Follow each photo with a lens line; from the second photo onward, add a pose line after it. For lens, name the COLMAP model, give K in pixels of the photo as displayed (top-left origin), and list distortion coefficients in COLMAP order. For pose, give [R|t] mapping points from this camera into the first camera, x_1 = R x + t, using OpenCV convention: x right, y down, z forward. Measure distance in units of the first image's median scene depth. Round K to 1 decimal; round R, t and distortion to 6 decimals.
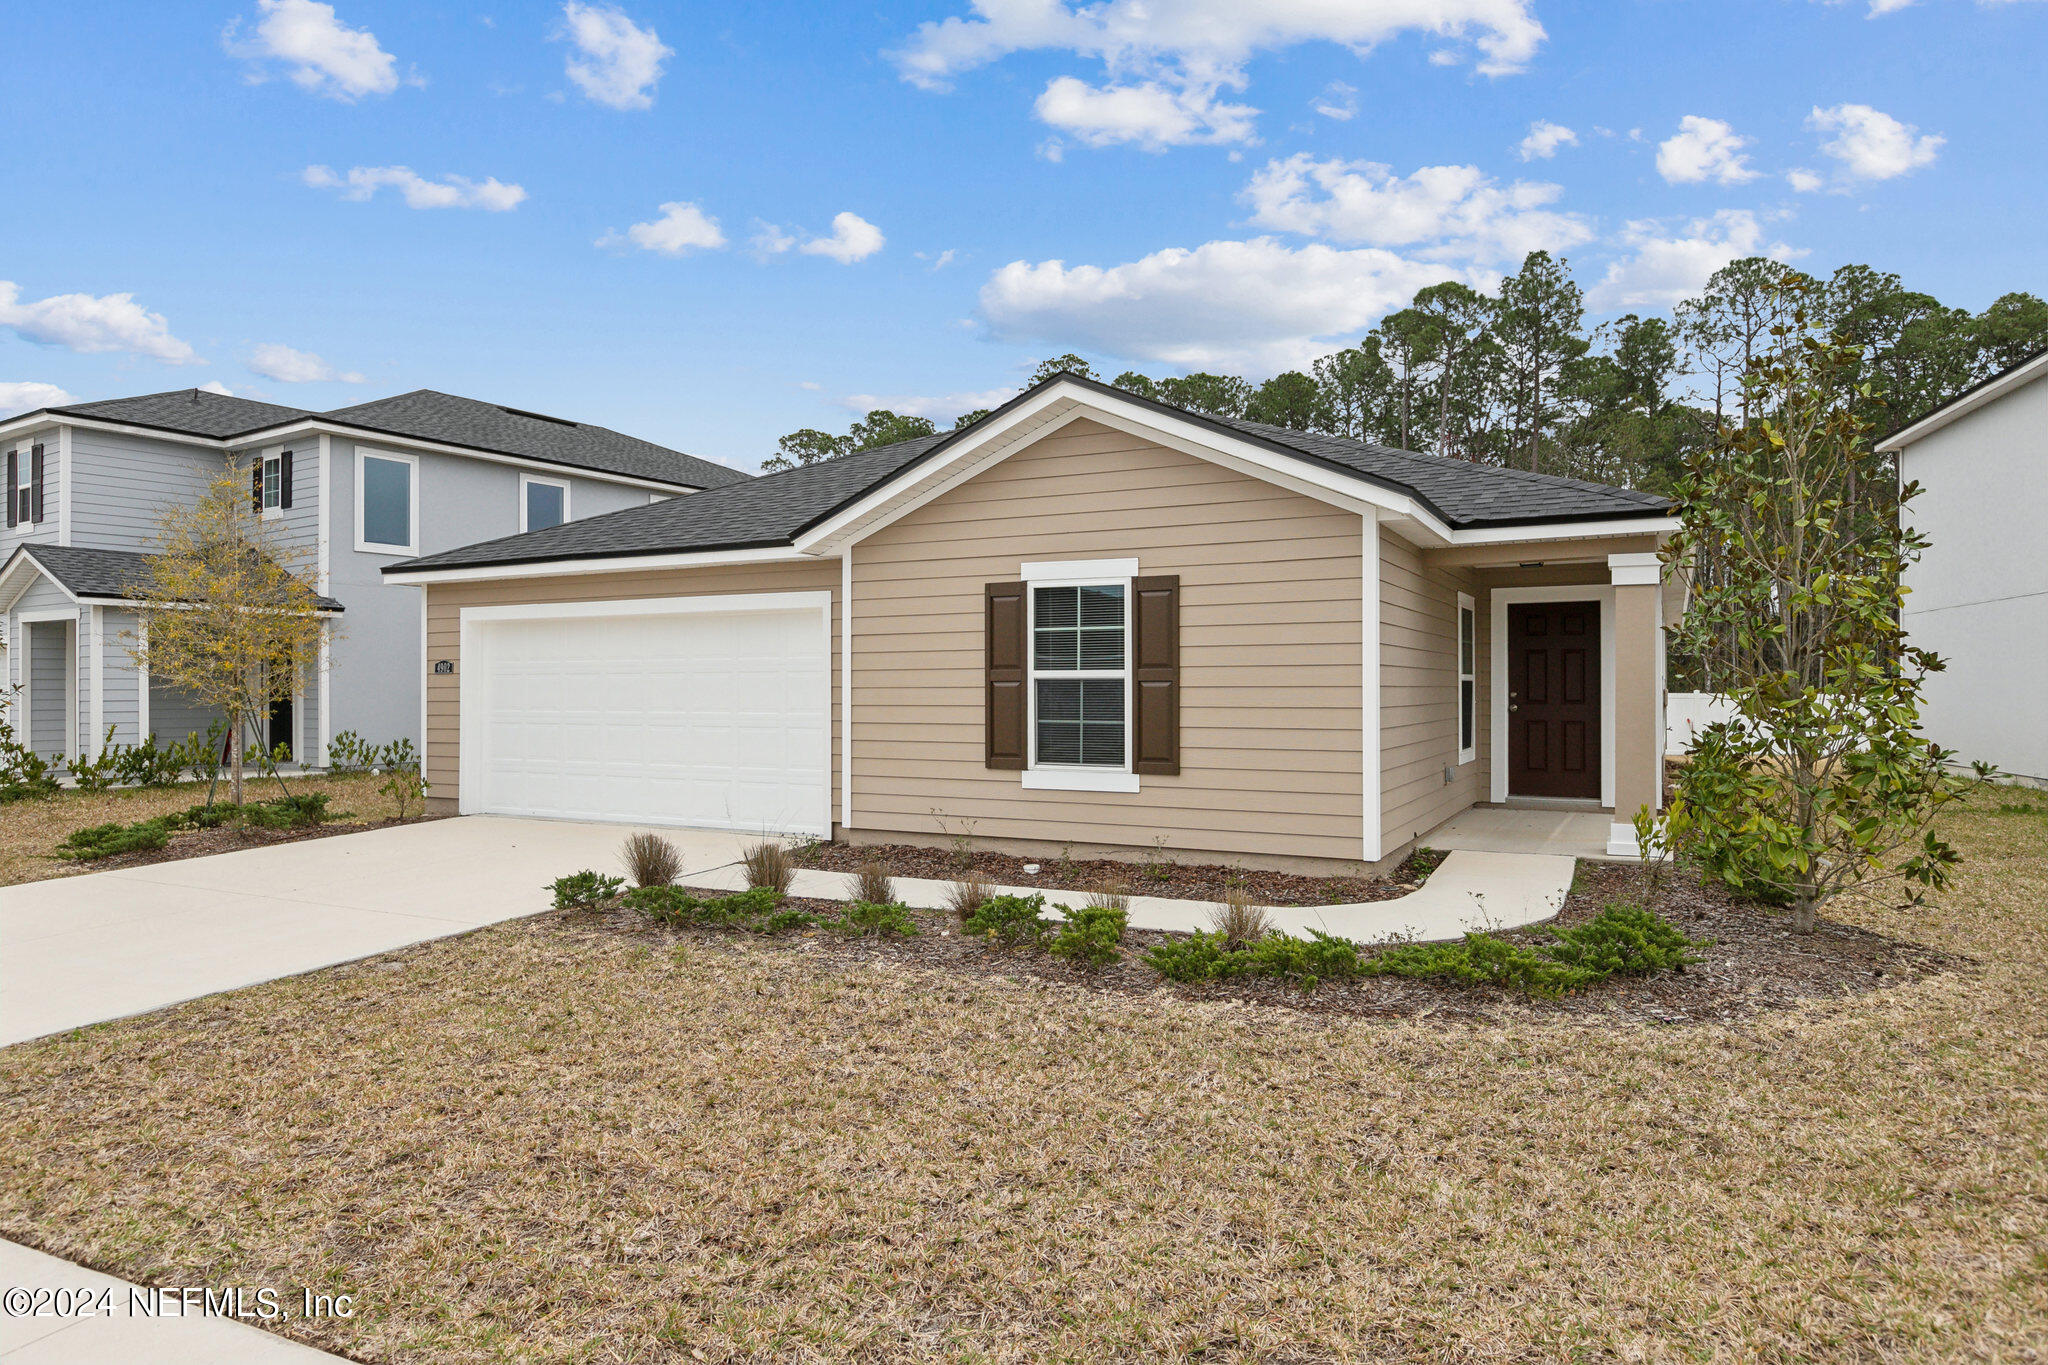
lens RADIAL K [[1239.0, 0, 1016.1], [0, 1239.0, 683.9], [0, 0, 1]] dist [-0.005032, 0.002997]
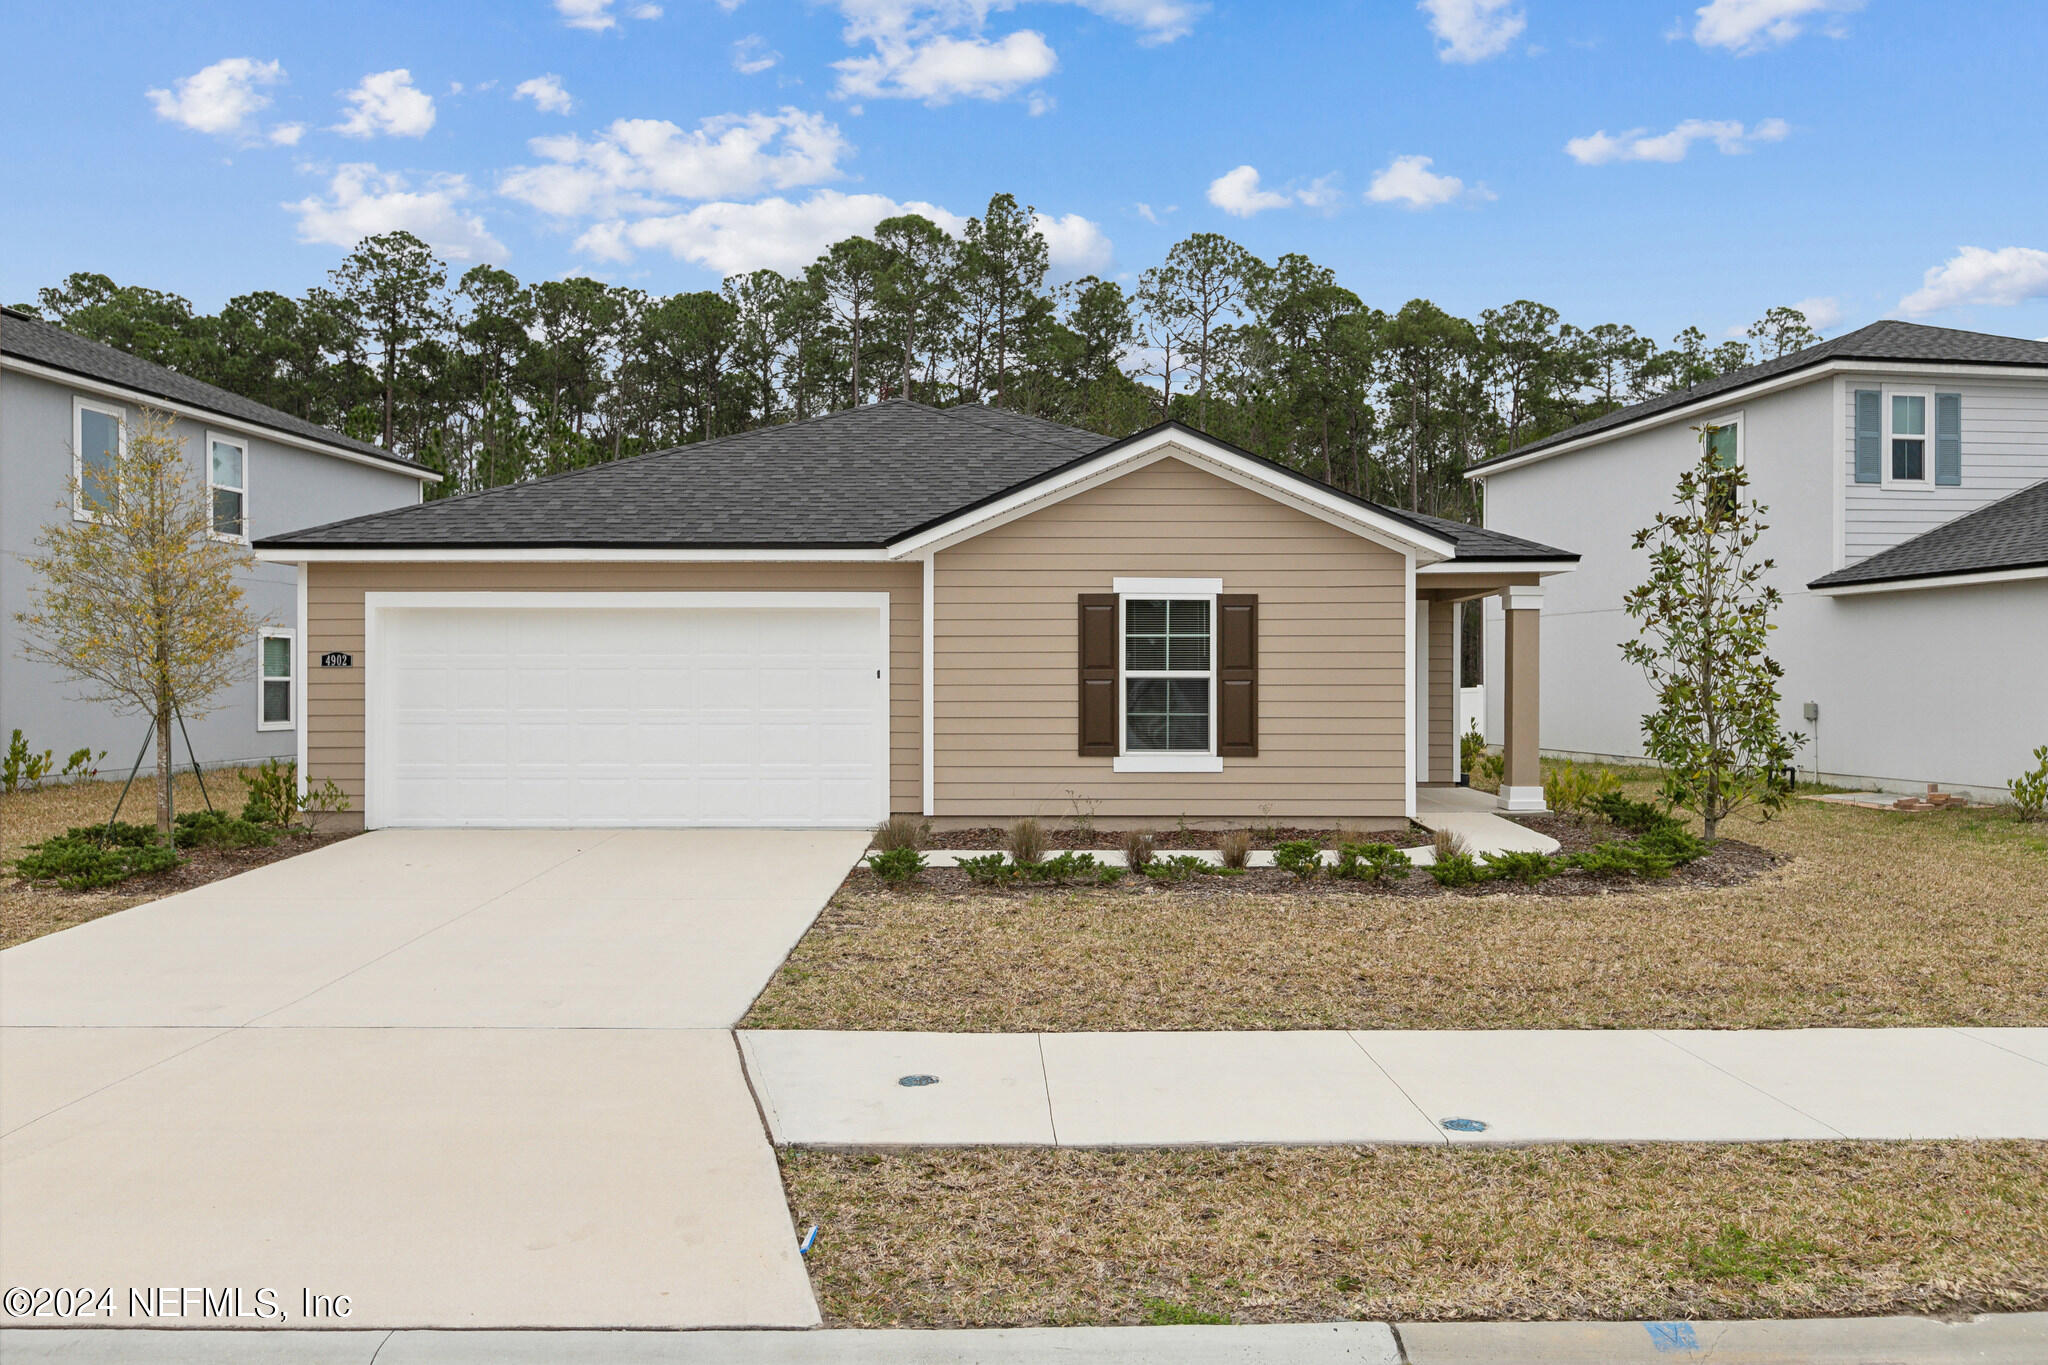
lens RADIAL K [[1580.4, 0, 1035.4], [0, 1580.4, 682.9], [0, 0, 1]] dist [0.007305, 0.000257]
pose [[0.888877, 0.000123, 0.458146, -0.724849], [-0.002713, 0.999984, 0.004996, -0.006218], [-0.458138, -0.005684, 0.888863, -0.273037]]
